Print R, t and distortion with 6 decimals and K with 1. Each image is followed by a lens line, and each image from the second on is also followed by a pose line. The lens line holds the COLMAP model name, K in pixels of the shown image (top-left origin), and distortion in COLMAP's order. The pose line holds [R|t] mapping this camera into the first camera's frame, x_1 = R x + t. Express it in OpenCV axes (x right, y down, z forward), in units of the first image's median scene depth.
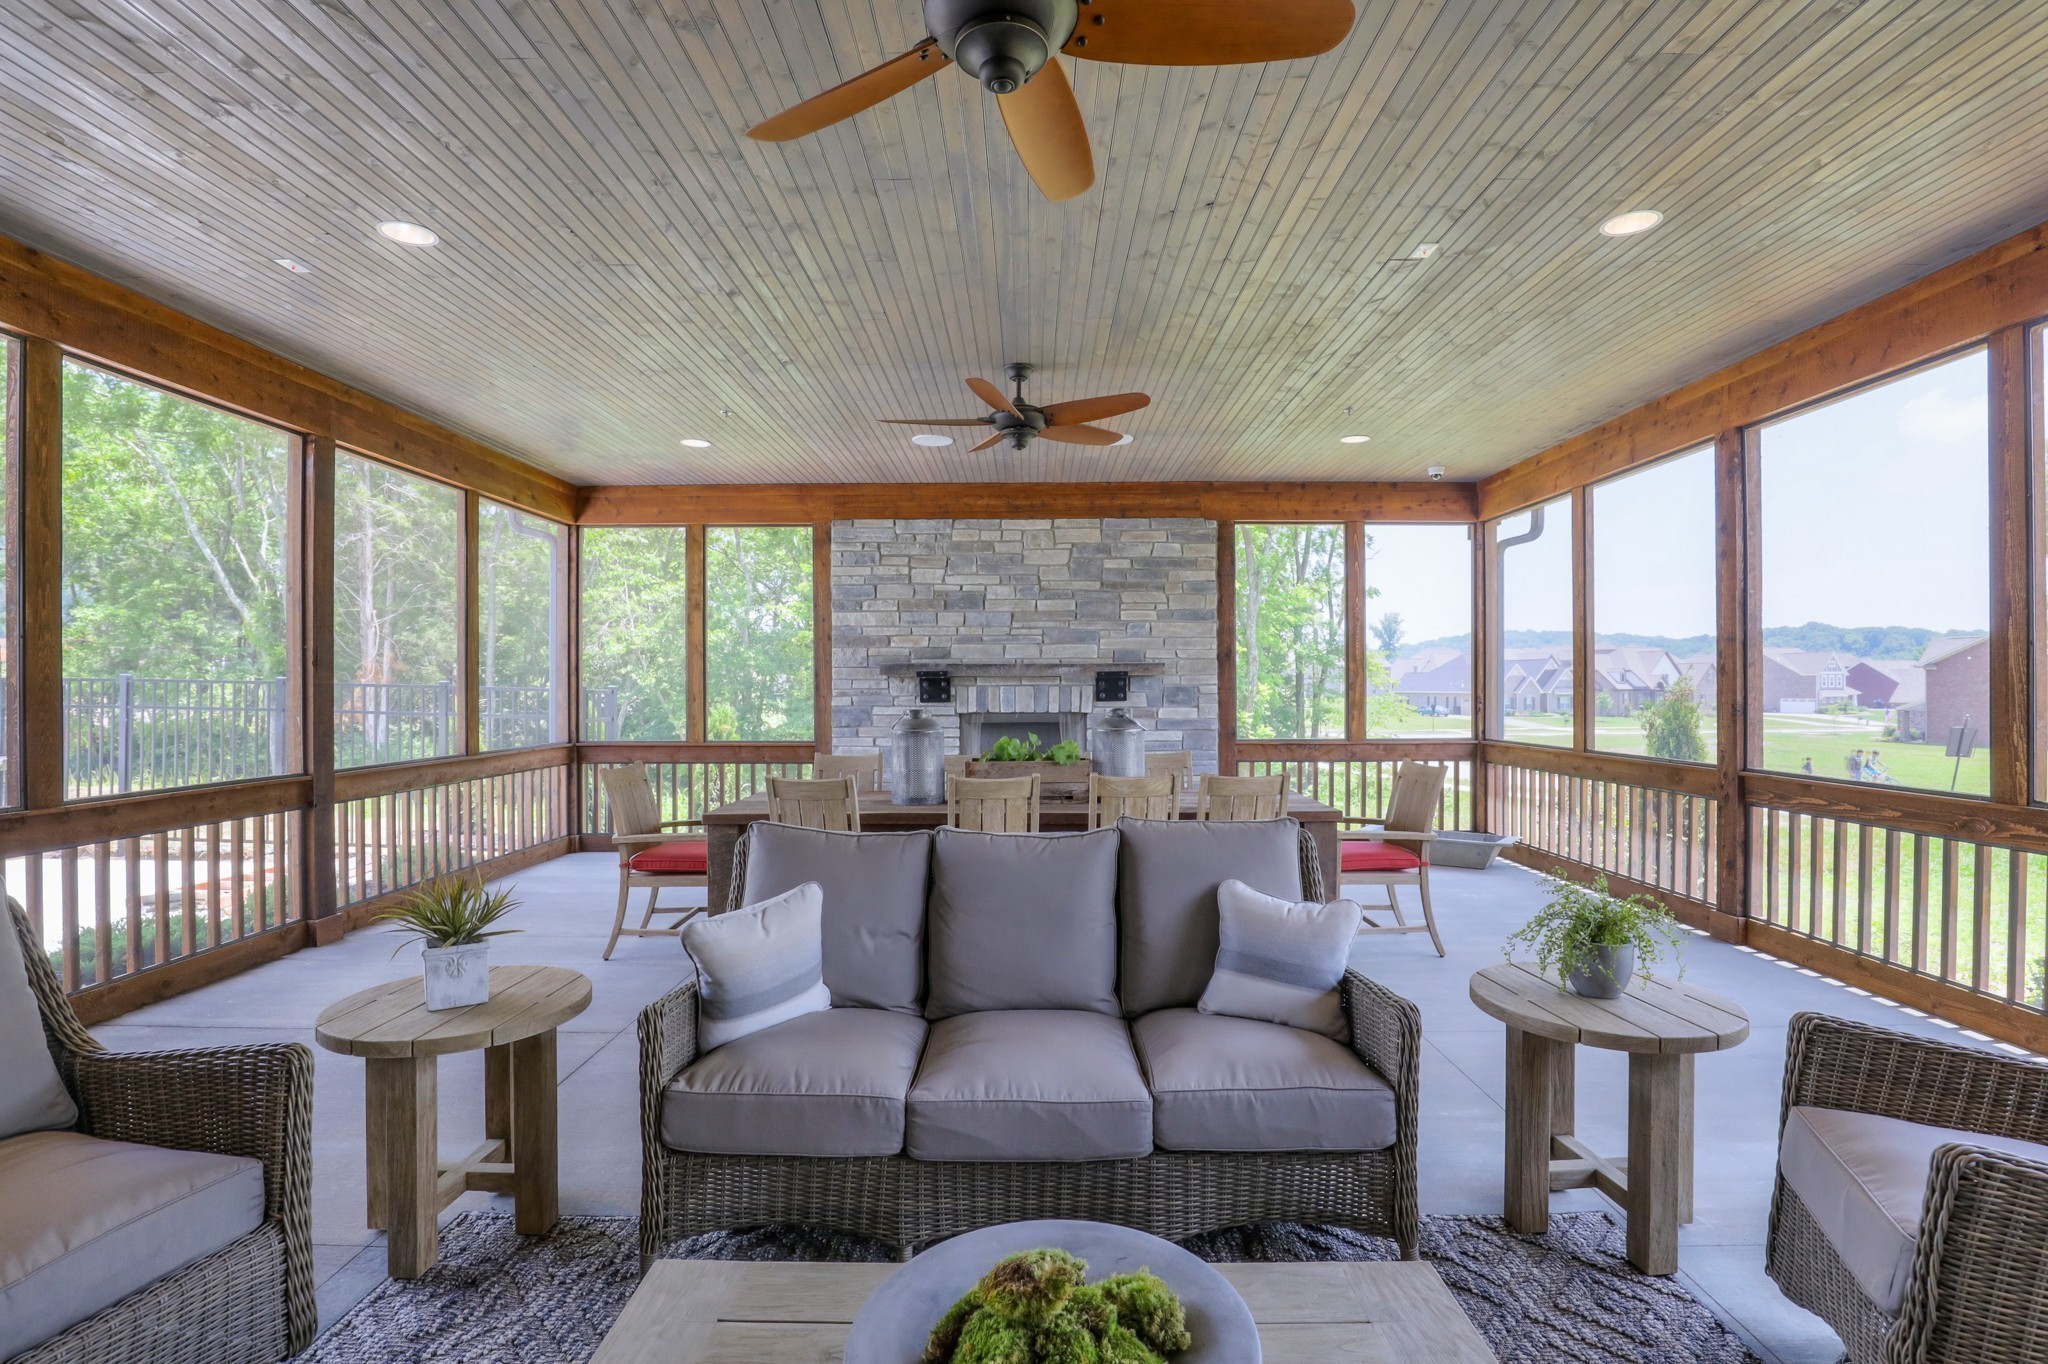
lens RADIAL K [[936.1, 0, 1022.2], [0, 936.1, 688.4], [0, 0, 1]] dist [-0.032183, 0.002573]
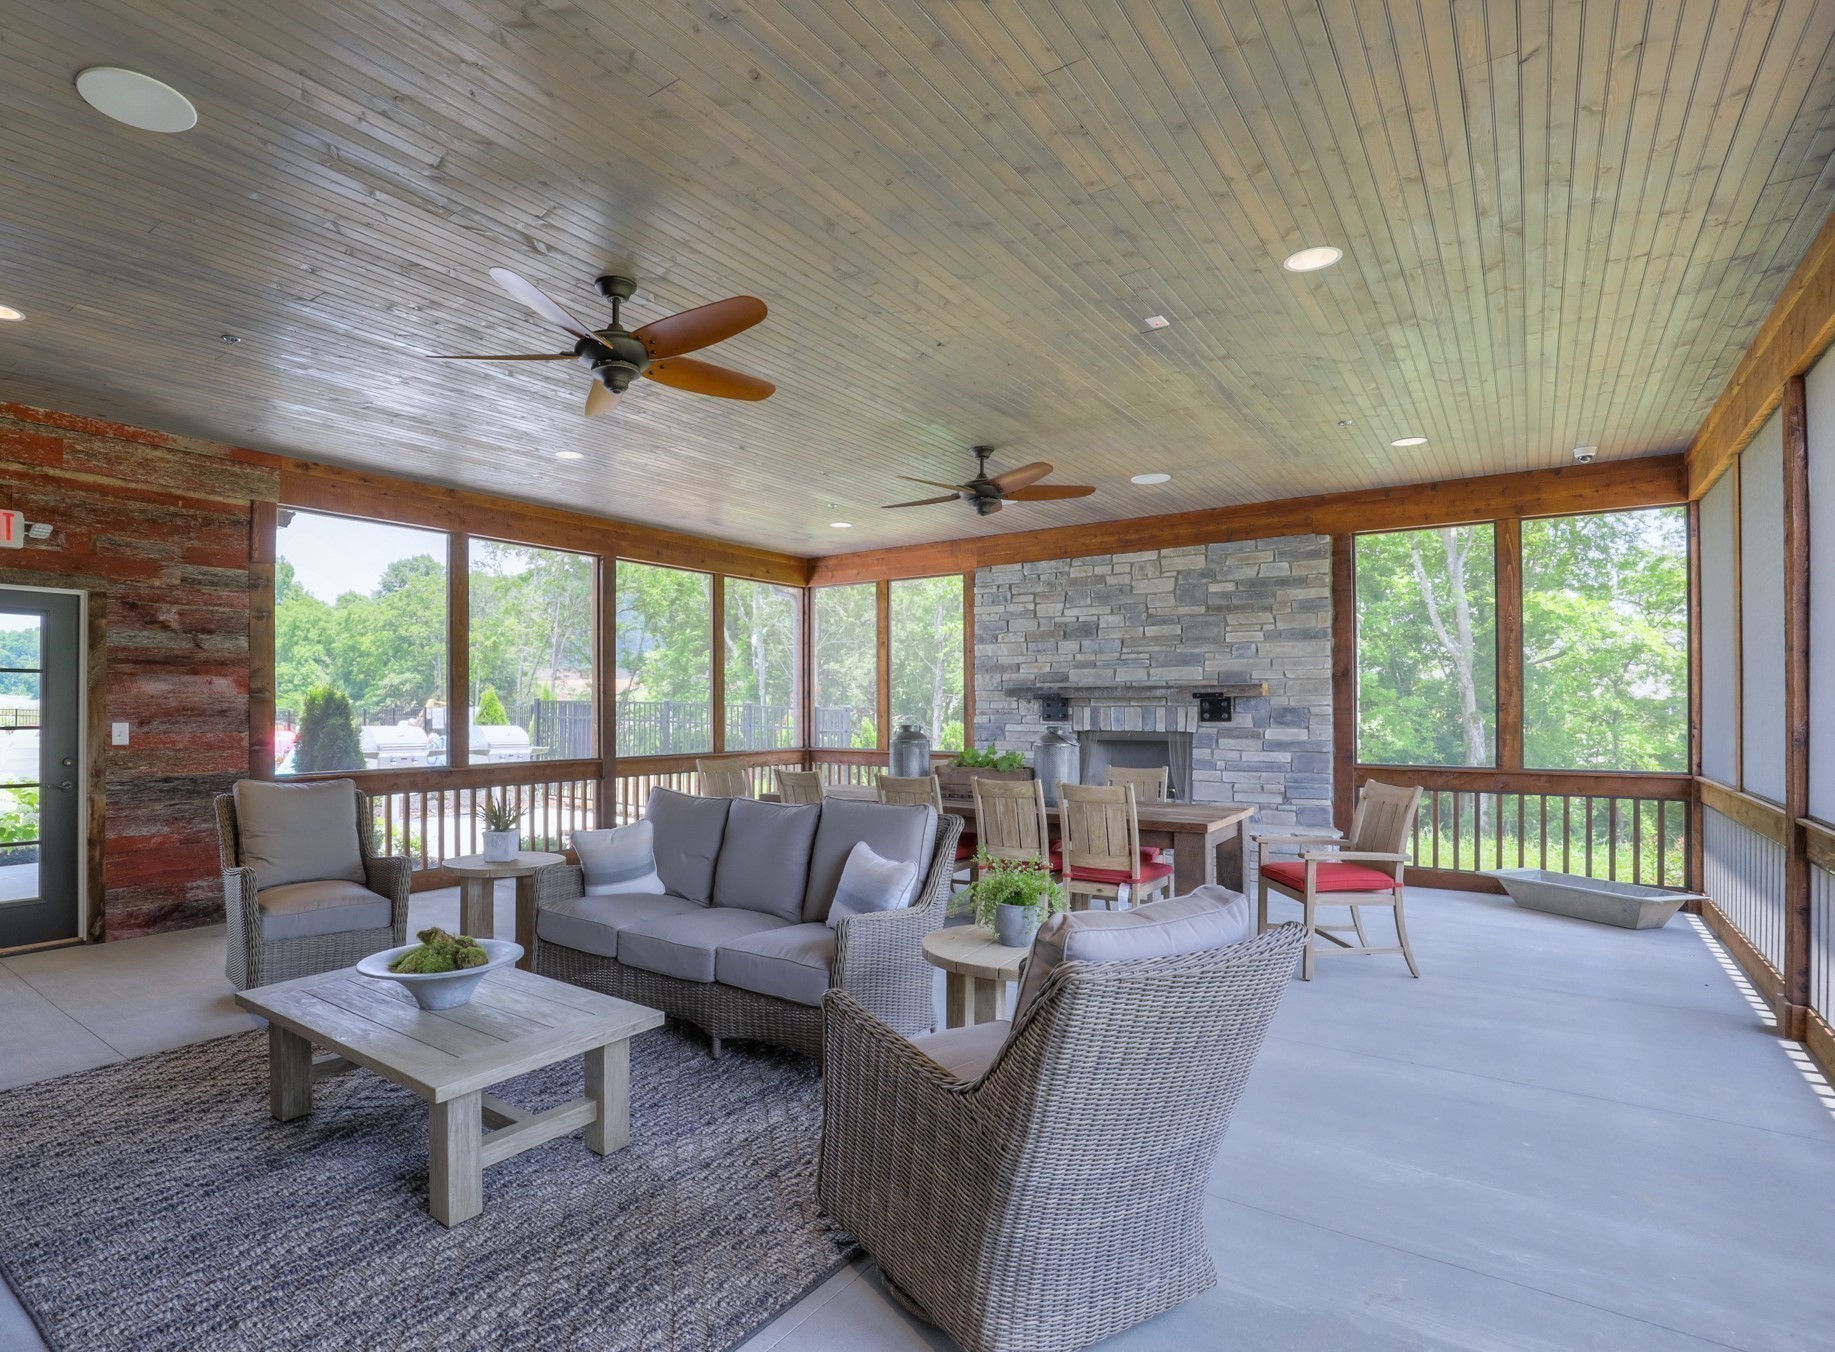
lens RADIAL K [[926.8, 0, 829.2], [0, 926.8, 709.4], [0, 0, 1]] dist [-0.030580, -0.001037]
pose [[0.799044, 0.003525, -0.601263, 0.363037], [-0.002352, 0.999993, 0.002738, -0.001499], [0.601268, -0.000774, 0.799047, -0.062199]]
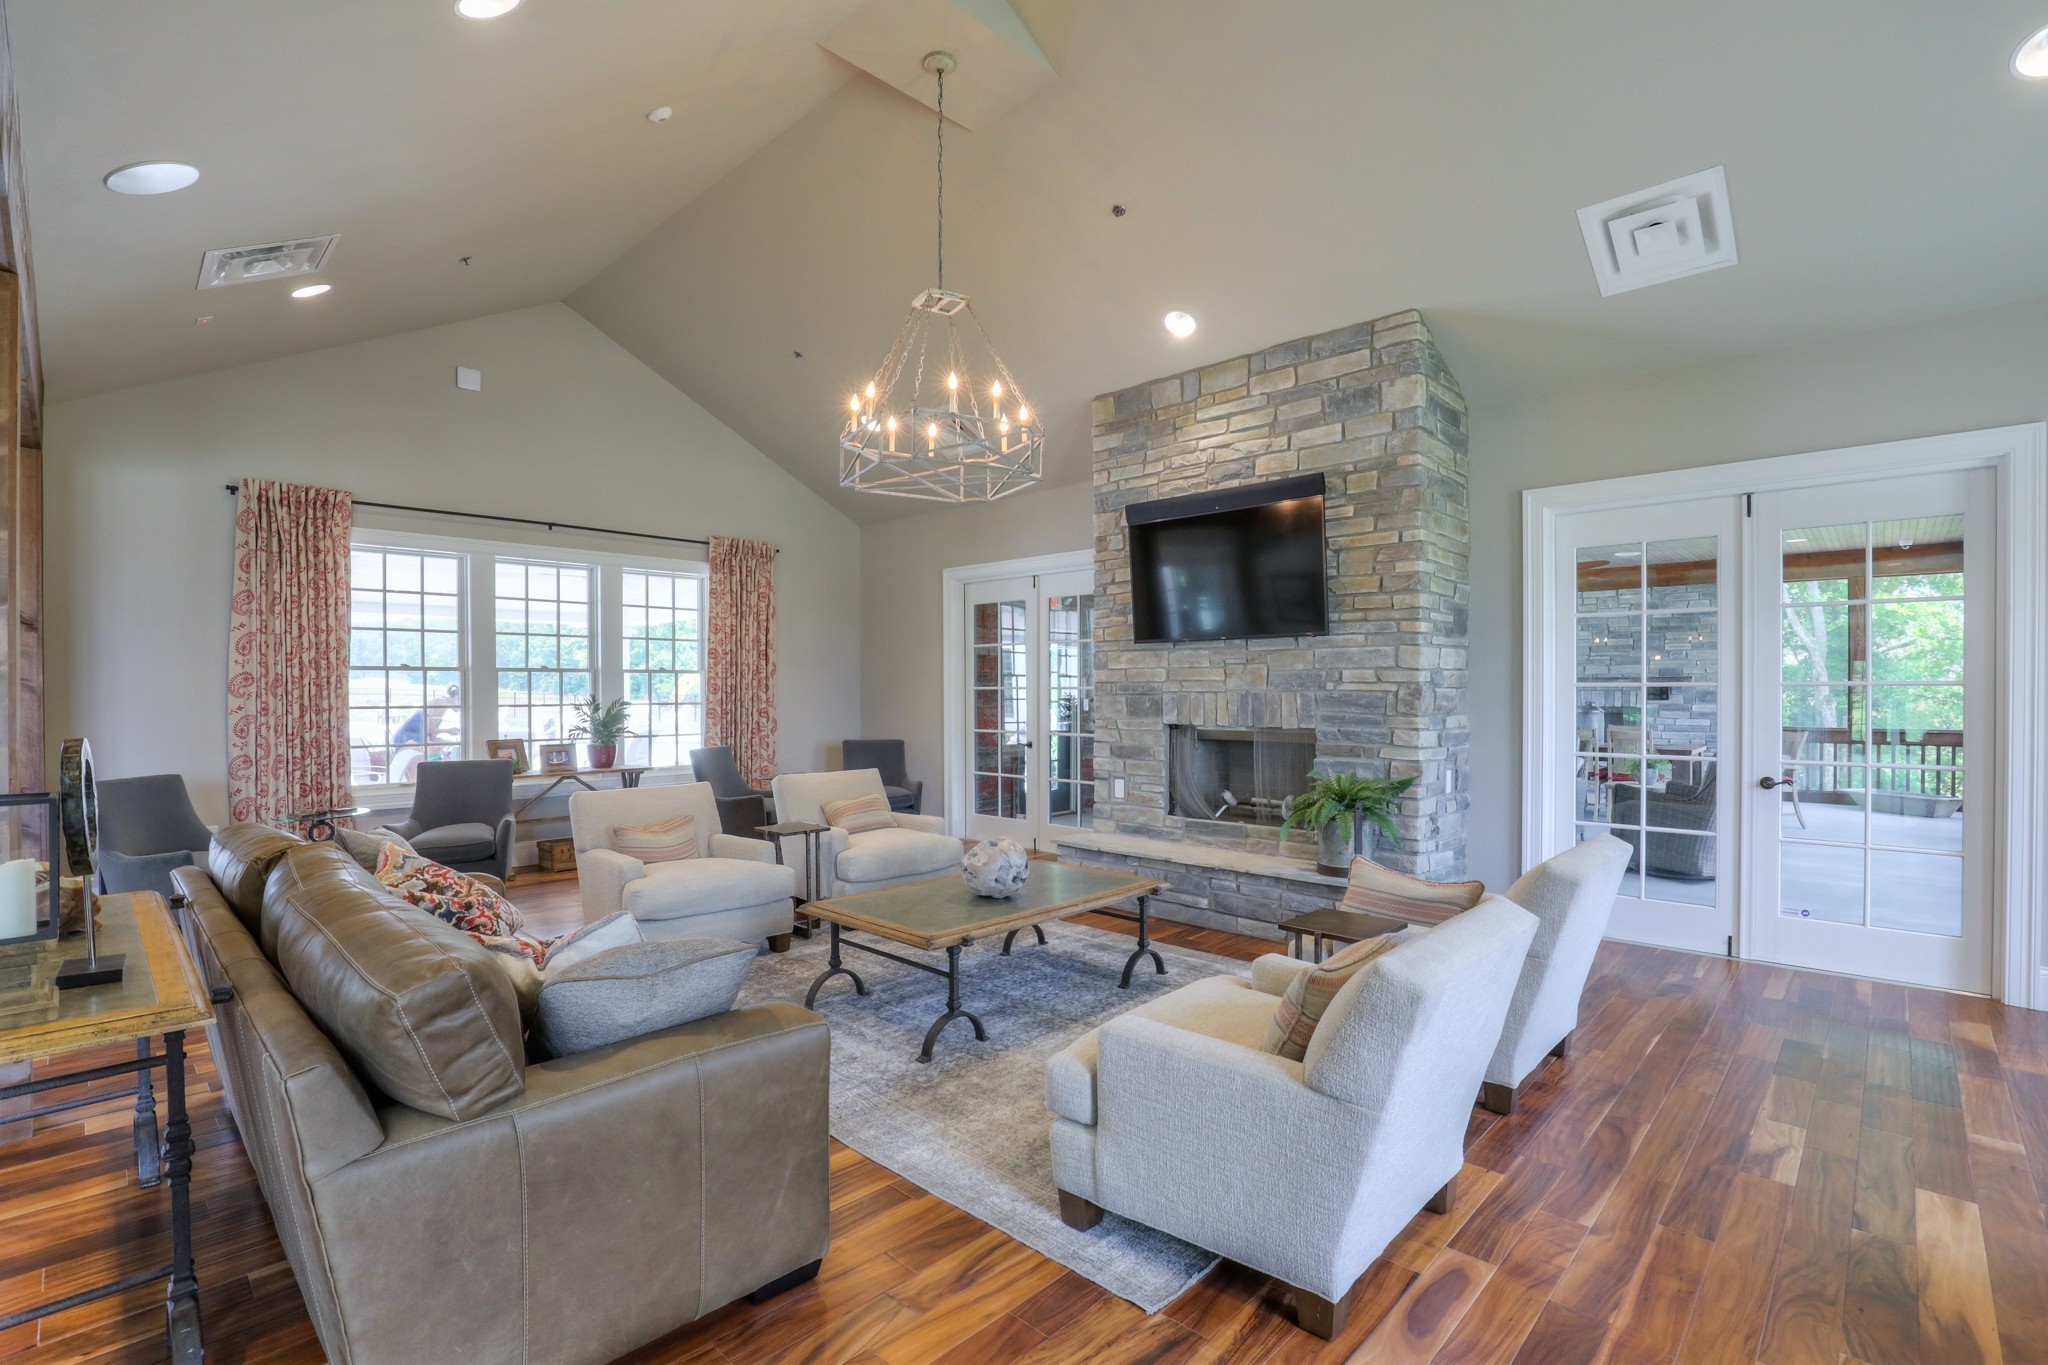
lens RADIAL K [[936.1, 0, 1029.1], [0, 936.1, 698.9], [0, 0, 1]] dist [-0.032183, 0.002573]
pose [[0.735855, 0.006397, -0.677109, 0.373091], [-0.001154, 0.999966, 0.008193, -0.000637], [0.677138, -0.005248, 0.735837, -0.894451]]
